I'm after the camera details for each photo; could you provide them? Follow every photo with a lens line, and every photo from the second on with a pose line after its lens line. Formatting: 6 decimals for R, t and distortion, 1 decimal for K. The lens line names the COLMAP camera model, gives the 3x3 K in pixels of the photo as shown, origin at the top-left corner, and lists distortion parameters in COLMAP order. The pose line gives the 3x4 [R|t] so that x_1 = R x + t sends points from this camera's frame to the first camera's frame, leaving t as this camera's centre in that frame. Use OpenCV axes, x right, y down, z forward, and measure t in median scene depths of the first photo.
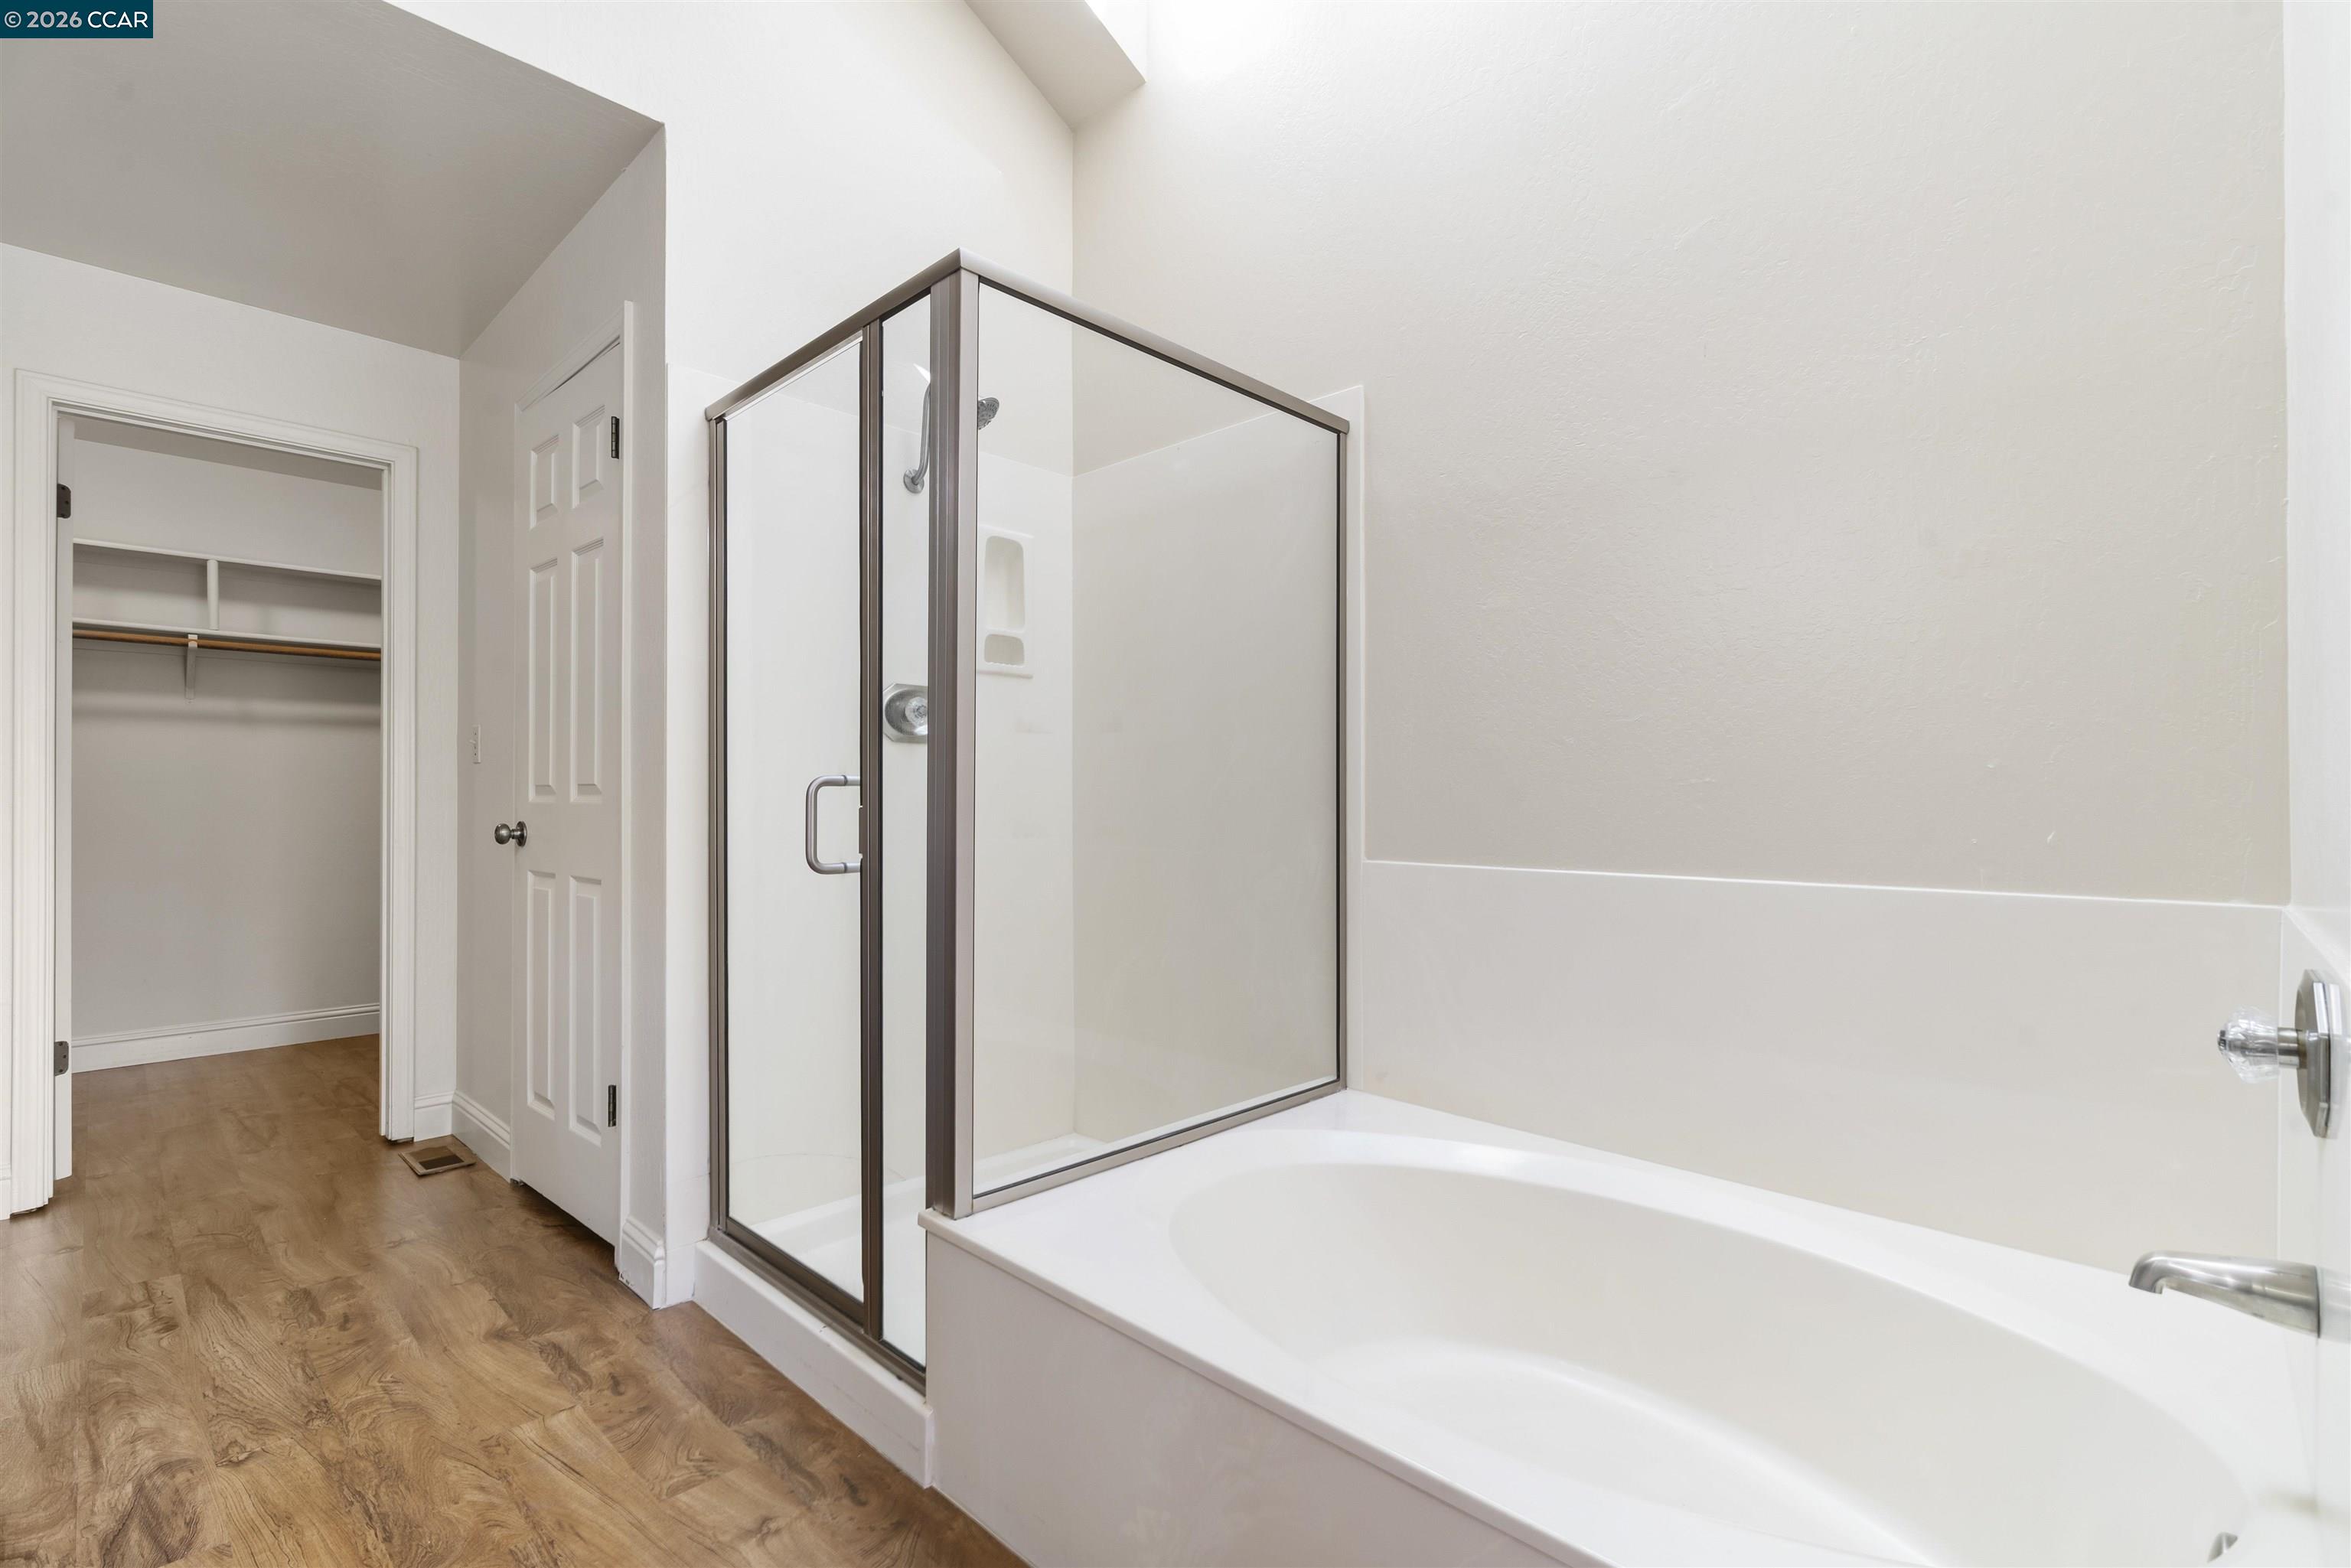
lens RADIAL K [[1075.3, 0, 1183.5], [0, 1075.3, 786.4], [0, 0, 1]] dist [-0.004407, 0.002003]
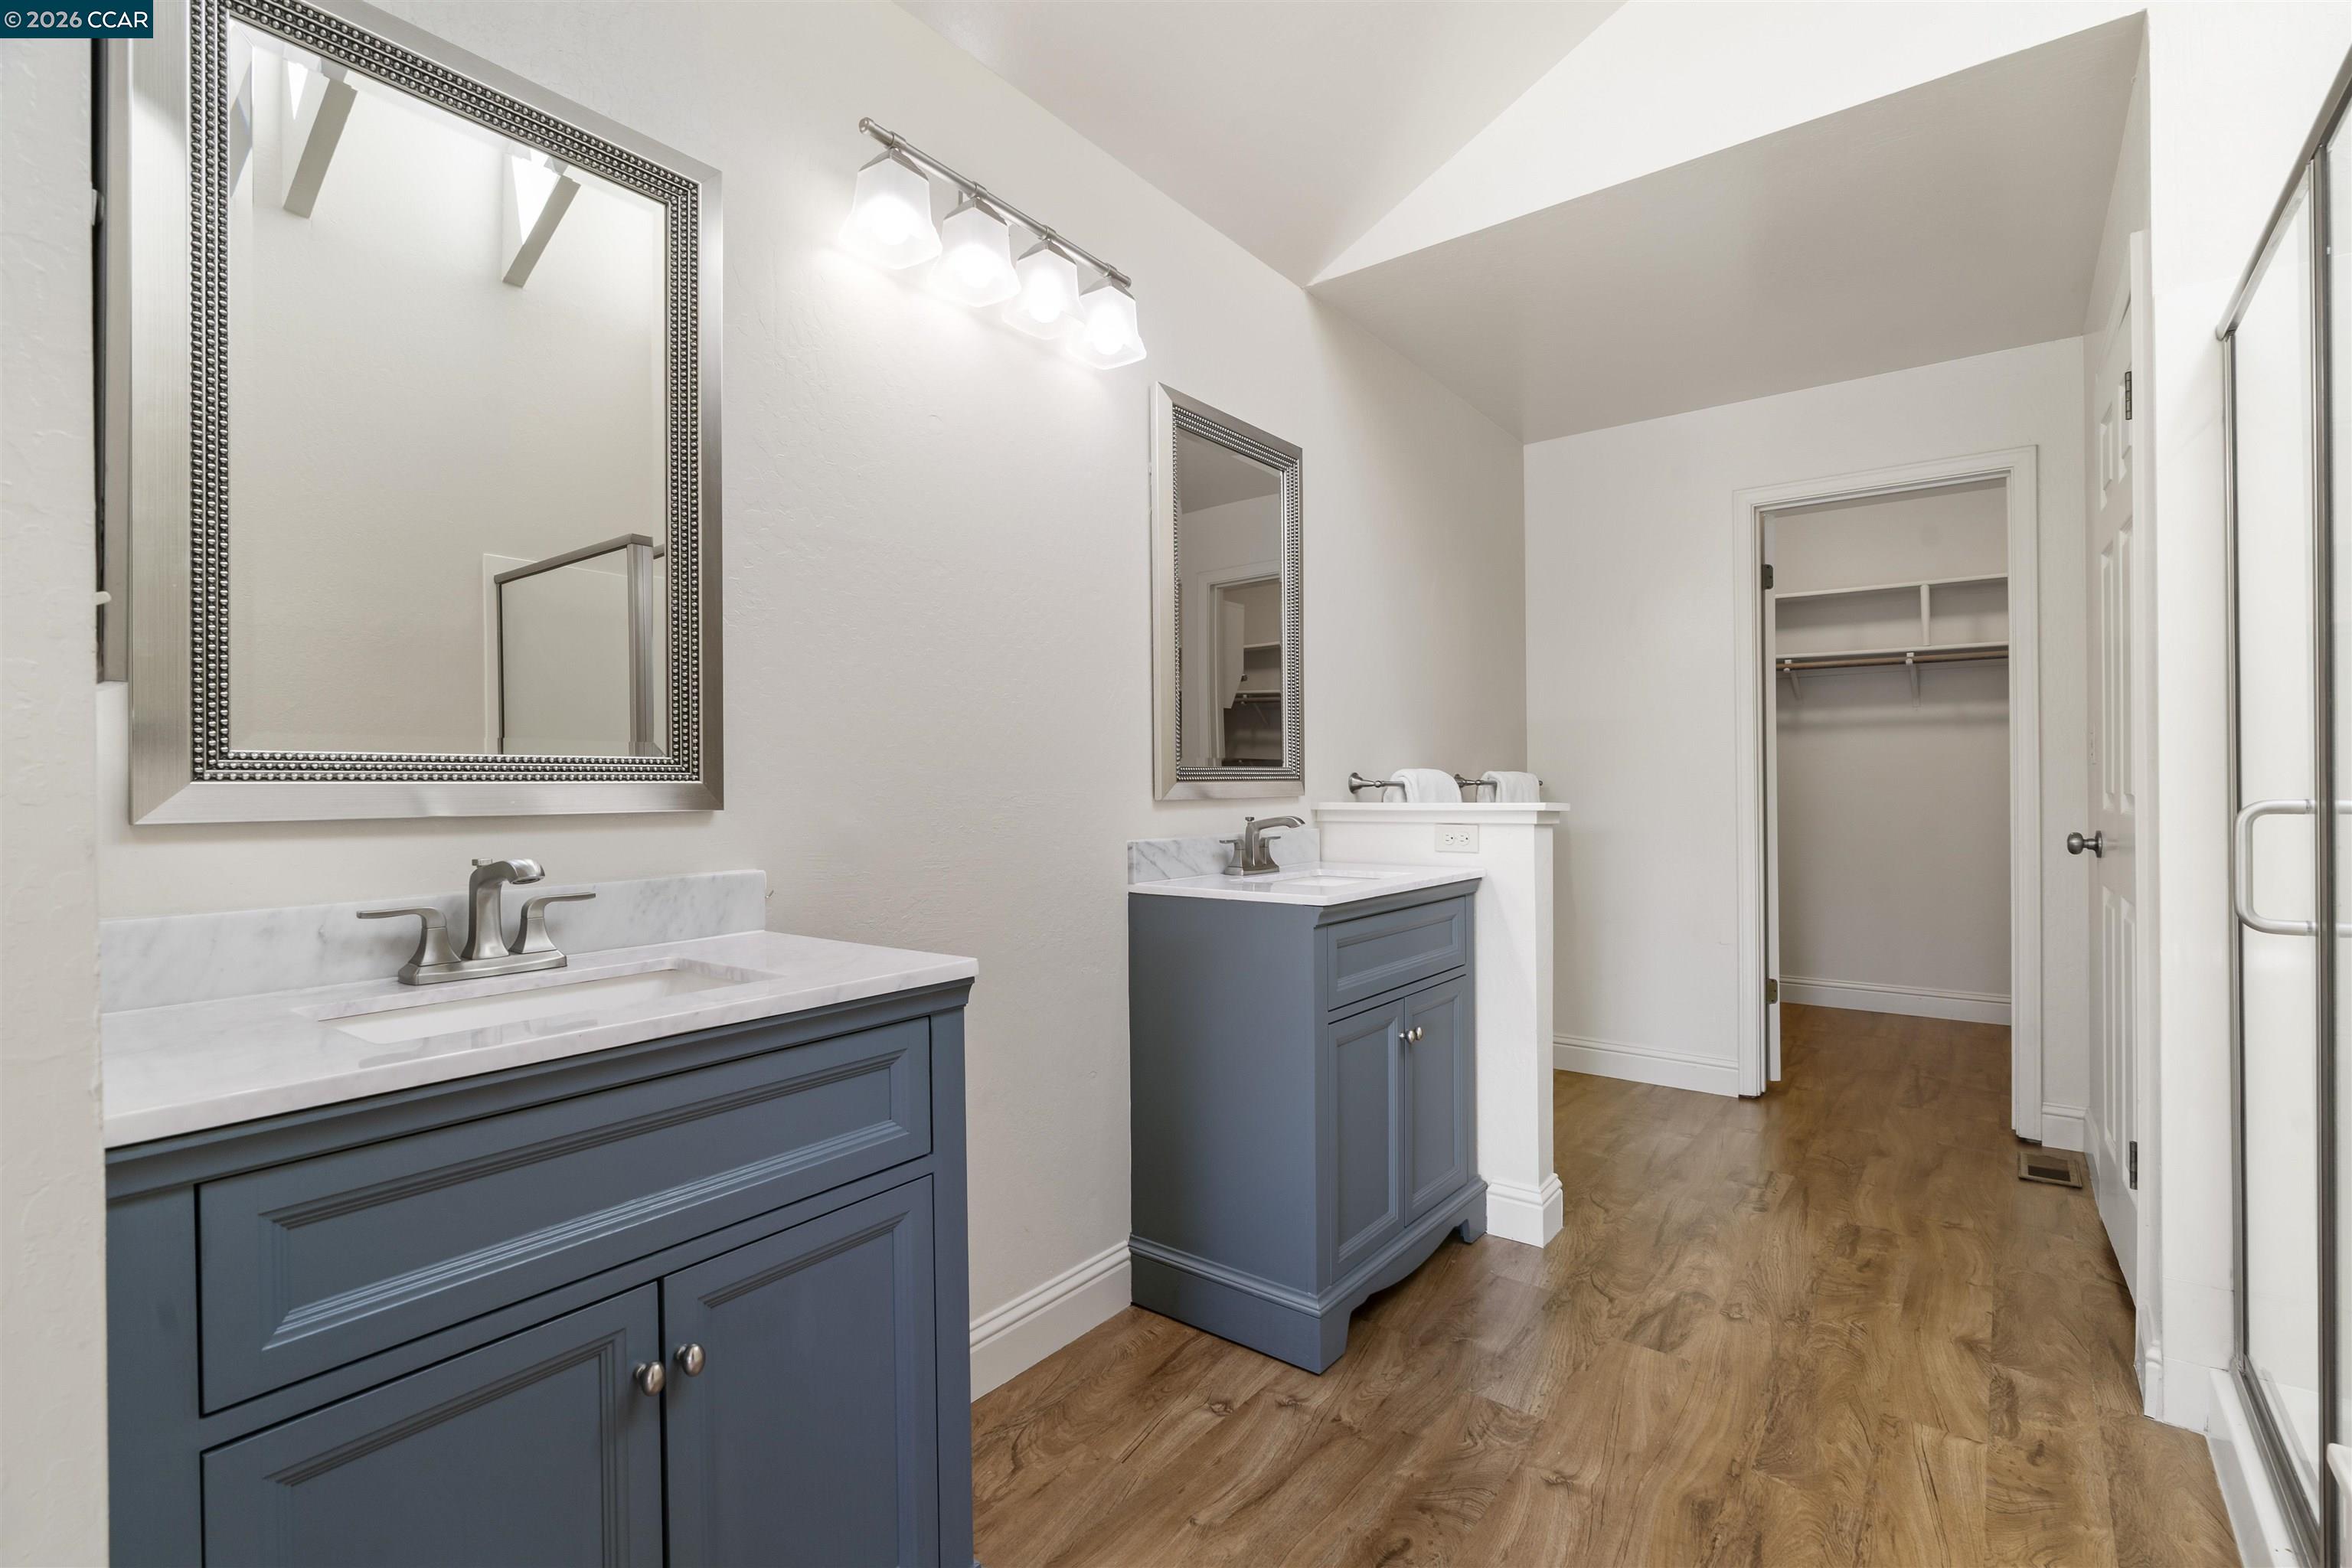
lens RADIAL K [[1075.8, 0, 1171.7], [0, 1075.8, 785.7], [0, 0, 1]] dist [-0.004407, 0.002003]
pose [[0.100215, 0.003839, -0.994958, 0.290083], [0.016912, 0.999842, 0.005561, -0.032515], [0.994822, -0.017384, 0.100135, 0.162364]]
